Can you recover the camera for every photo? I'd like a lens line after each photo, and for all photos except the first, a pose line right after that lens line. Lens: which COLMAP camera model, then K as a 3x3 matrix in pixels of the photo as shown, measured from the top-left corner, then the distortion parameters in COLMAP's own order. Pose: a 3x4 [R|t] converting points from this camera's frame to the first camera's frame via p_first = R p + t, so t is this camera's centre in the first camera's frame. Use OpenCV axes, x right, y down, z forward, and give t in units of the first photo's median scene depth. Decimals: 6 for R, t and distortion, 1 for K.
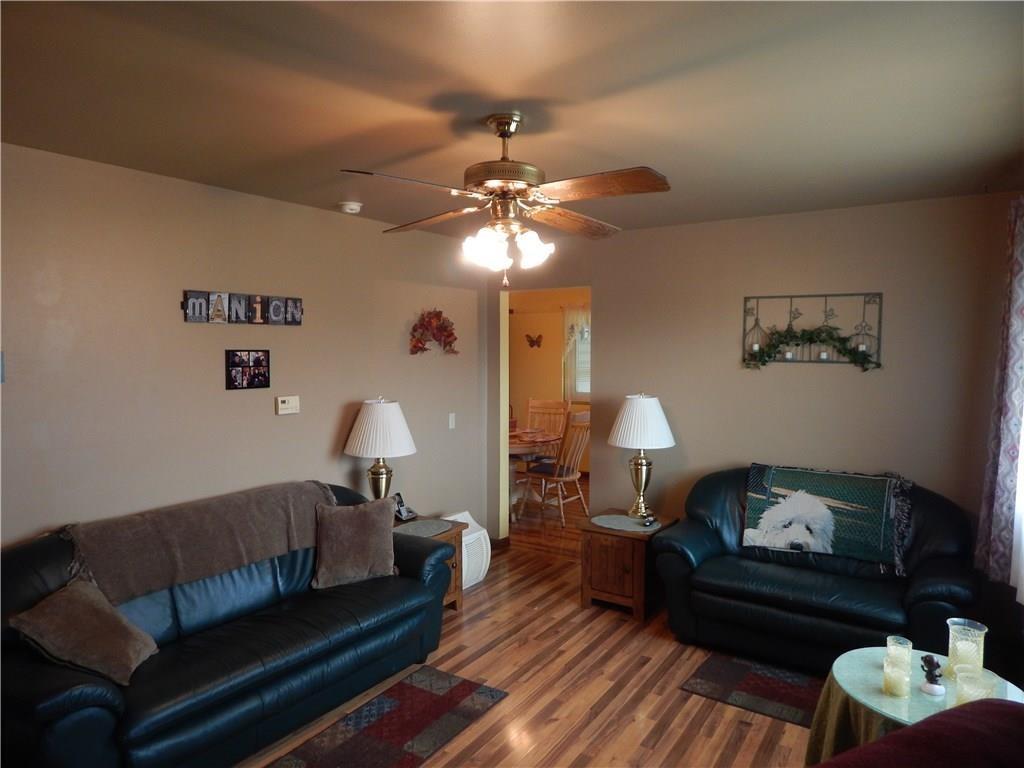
lens RADIAL K [[676.8, 0, 507.9], [0, 676.8, 382.1], [0, 0, 1]] dist [0.001580, -0.003194]
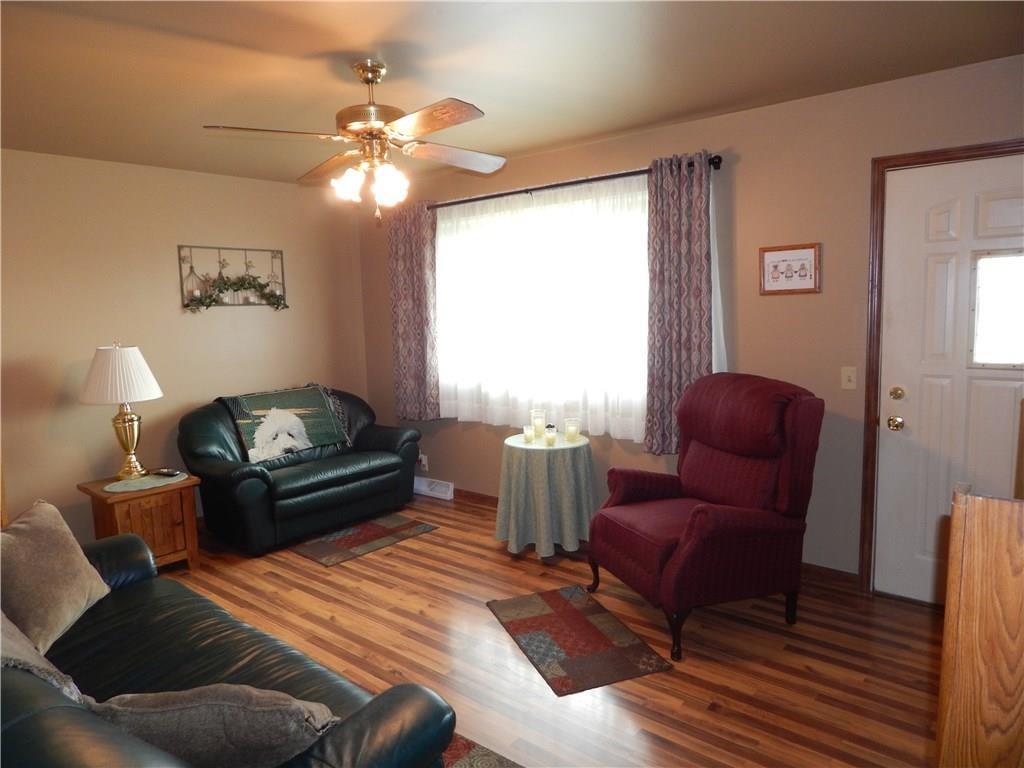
lens RADIAL K [[676.8, 0, 507.9], [0, 676.8, 382.1], [0, 0, 1]] dist [0.001580, -0.003194]
pose [[0.120865, -0.117929, 0.985639, -0.720580], [0.088886, 0.990215, 0.107577, 0.018845], [-0.988682, 0.074607, 0.130164, 0.415505]]
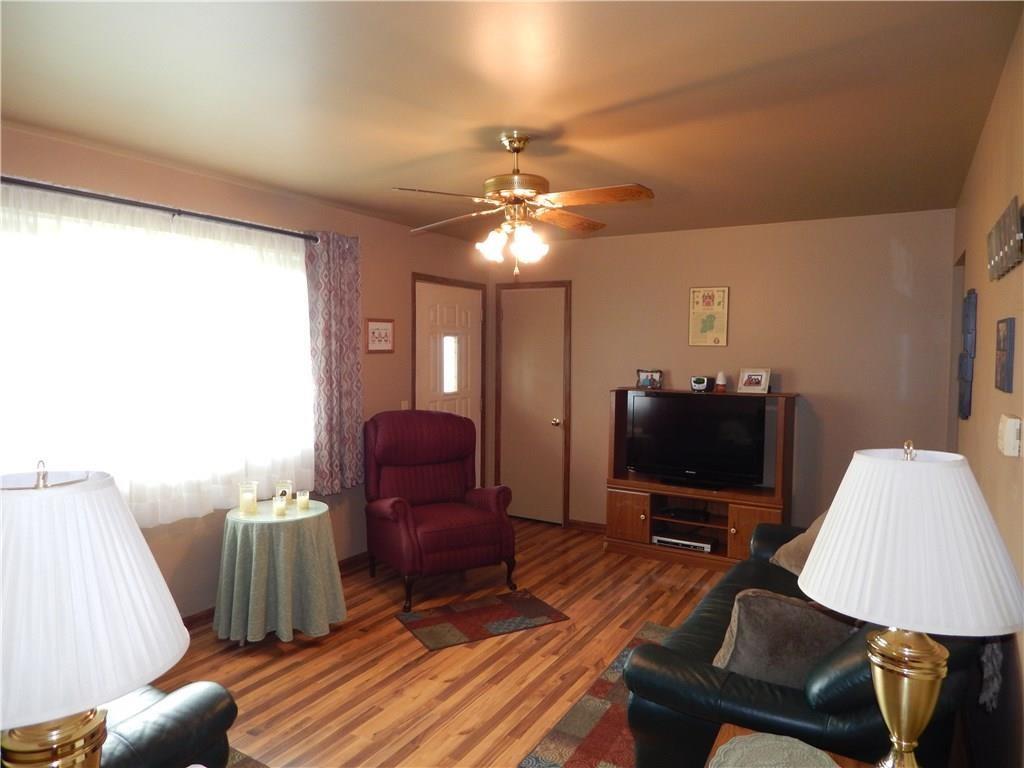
lens RADIAL K [[676.8, 0, 507.9], [0, 676.8, 382.1], [0, 0, 1]] dist [0.001580, -0.003194]
pose [[-0.998914, -0.004176, -0.046410, 0.041066], [-0.009234, 0.993966, 0.109298, -0.052846], [0.045674, 0.109608, -0.992925, 1.418183]]
